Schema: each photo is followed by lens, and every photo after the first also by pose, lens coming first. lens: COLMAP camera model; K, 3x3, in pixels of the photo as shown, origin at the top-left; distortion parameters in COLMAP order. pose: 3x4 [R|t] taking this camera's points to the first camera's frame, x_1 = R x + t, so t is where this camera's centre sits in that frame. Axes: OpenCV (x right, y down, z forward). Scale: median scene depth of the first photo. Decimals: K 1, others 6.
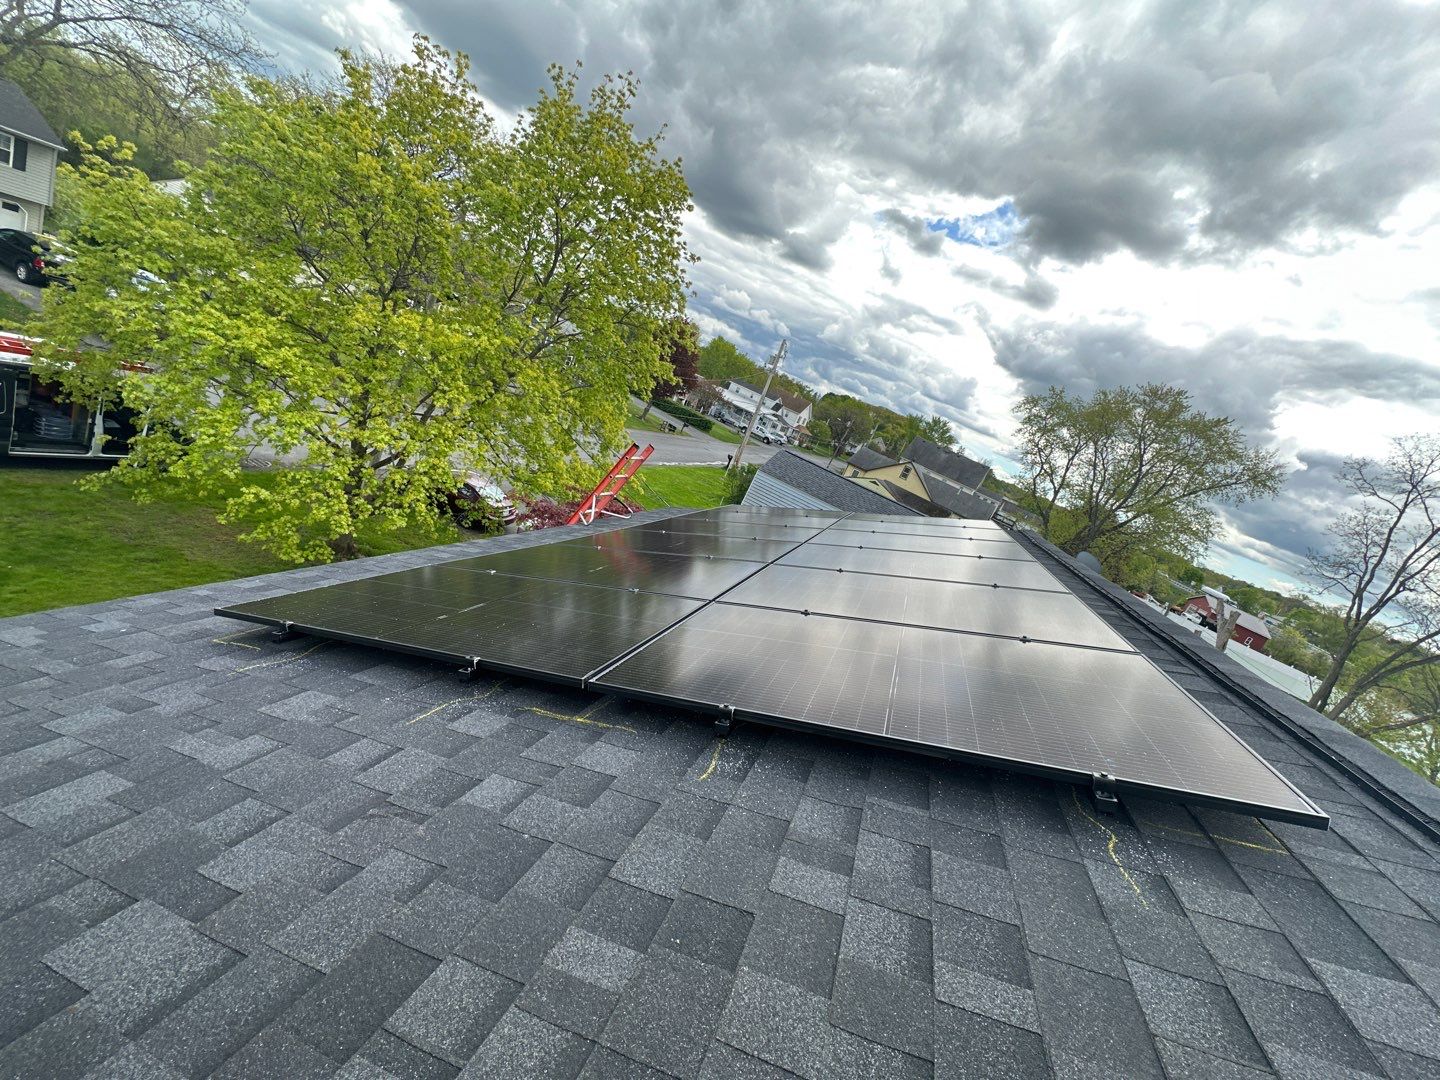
lens RADIAL K [[580.7, 0, 718.1], [0, 580.7, 540.6], [0, 0, 1]] dist [0.000879, -0.000088]
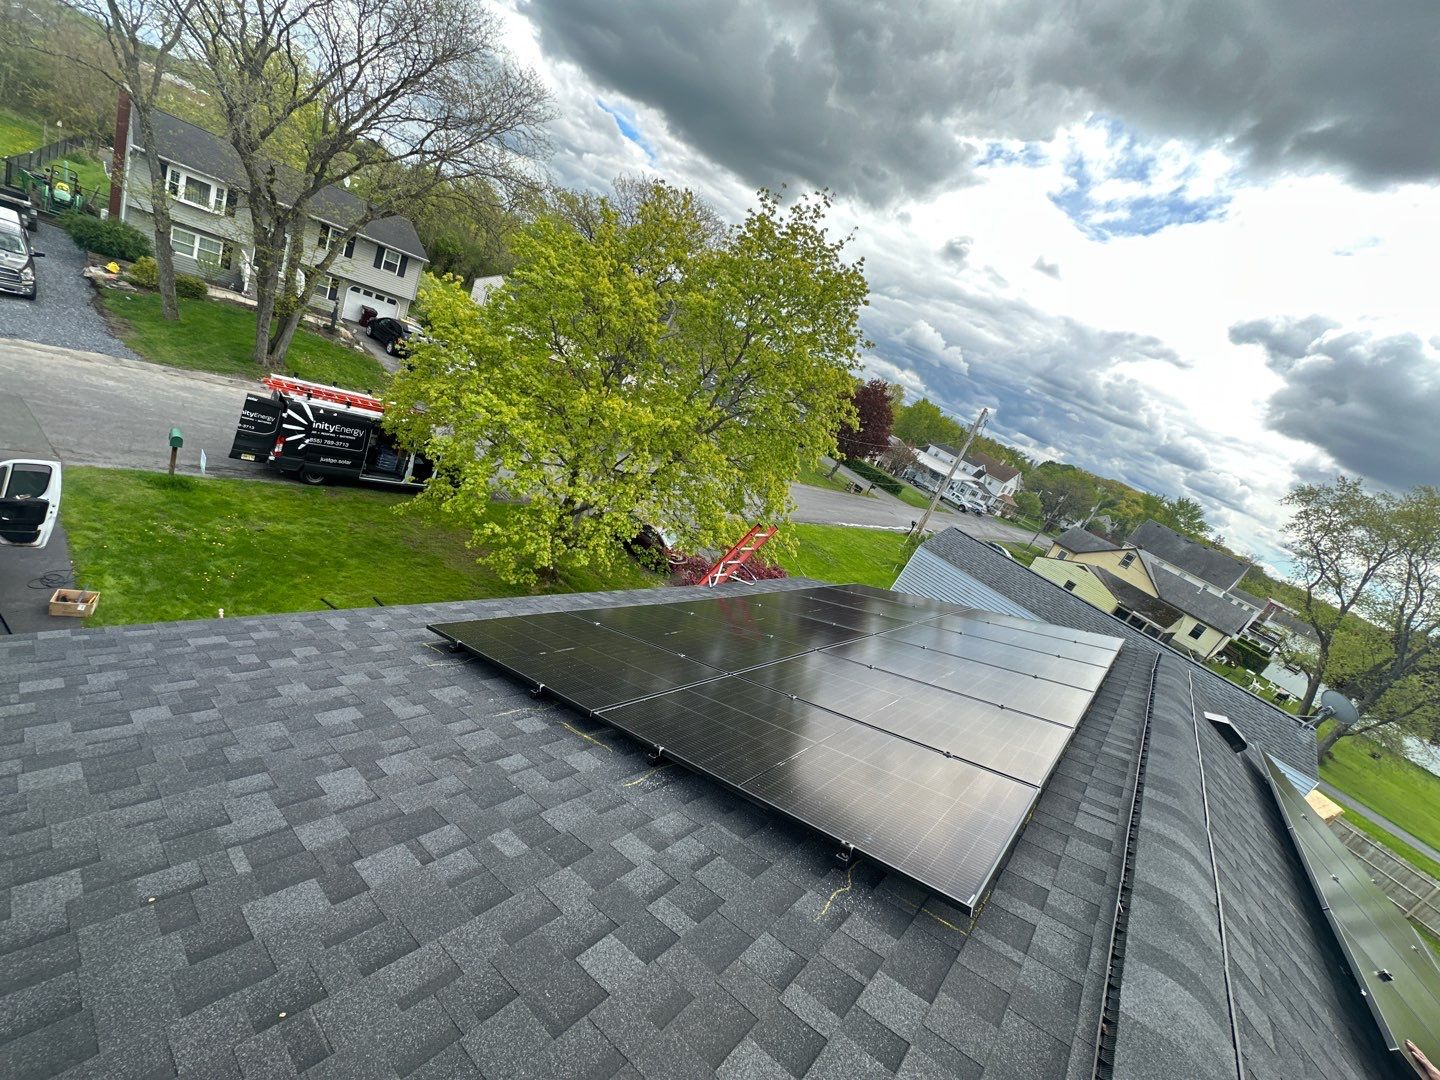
lens RADIAL K [[579.4, 0, 717.1], [0, 579.4, 541.0], [0, 0, 1]] dist [0.000767, -0.000717]
pose [[0.942058, 0.110227, -0.316824, 0.046506], [-0.137454, 0.988384, -0.064841, -0.014193], [0.305997, 0.104633, 0.946265, -0.038104]]
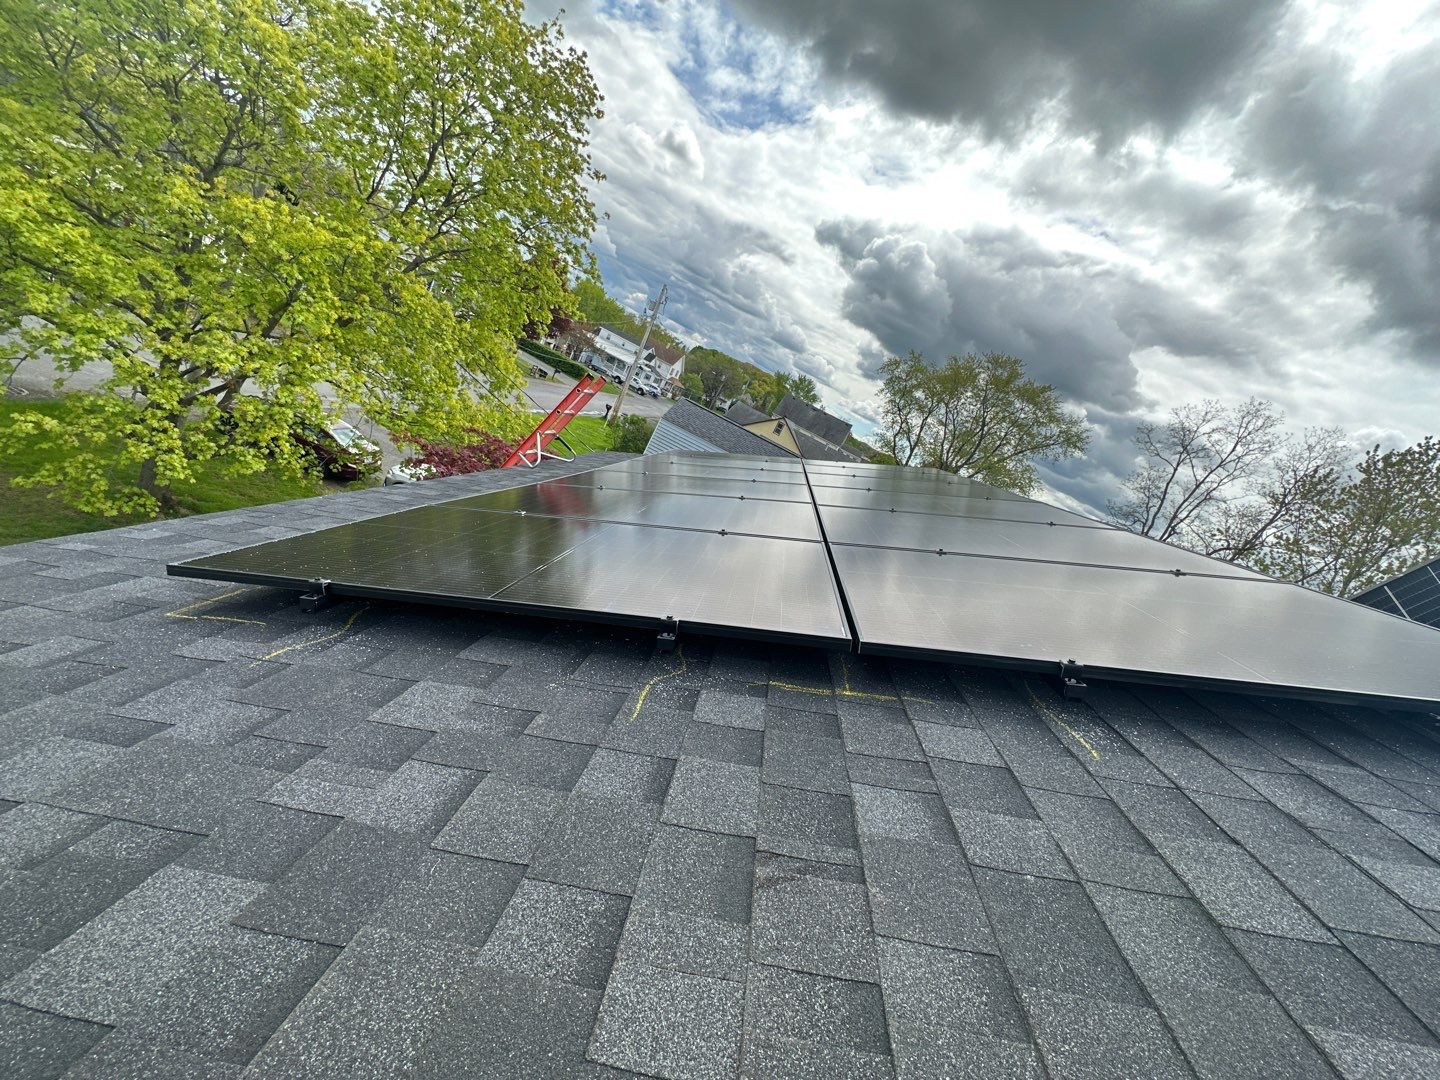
lens RADIAL K [[582.4, 0, 721.7], [0, 582.4, 537.2], [0, 0, 1]] dist [0.001221, -0.000784]
pose [[0.972994, -0.017907, 0.230135, -0.048092], [0.001453, 0.997442, 0.071471, 0.004846], [-0.230826, -0.069207, 0.970531, 0.028116]]
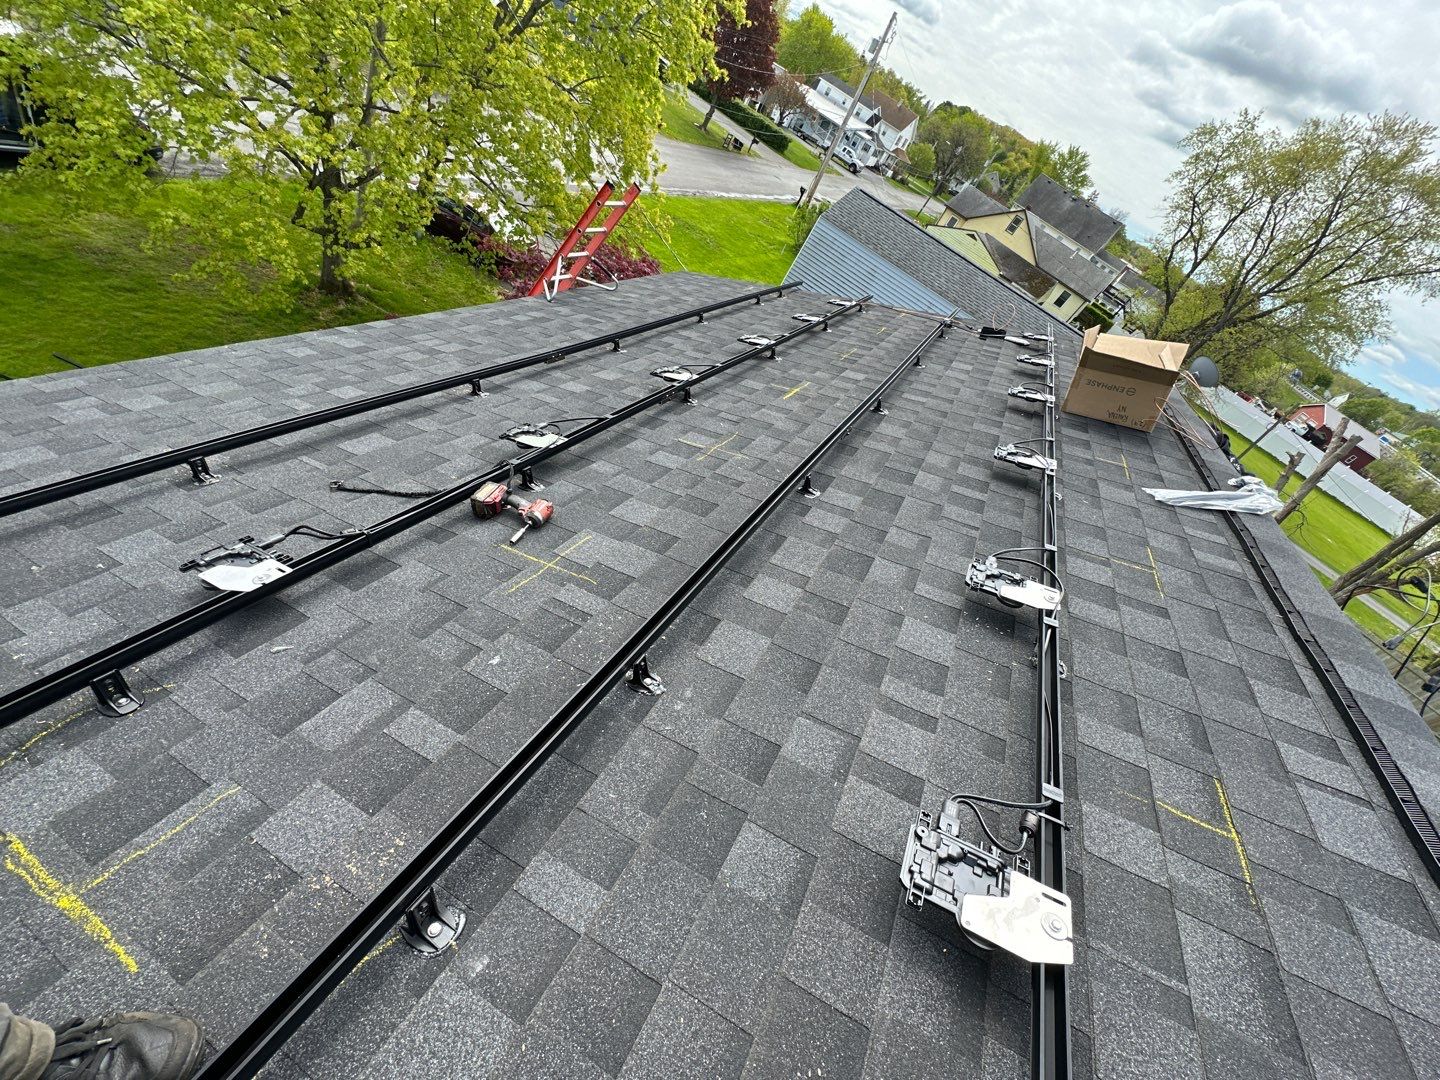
lens RADIAL K [[579.4, 0, 717.1], [0, 579.4, 541.0], [0, 0, 1]] dist [0.000767, -0.000717]
pose [[0.991618, 0.108077, -0.070799, 0.027461], [-0.070882, 0.913215, 0.401266, -0.018764], [0.108022, -0.392885, 0.913221, 0.062366]]
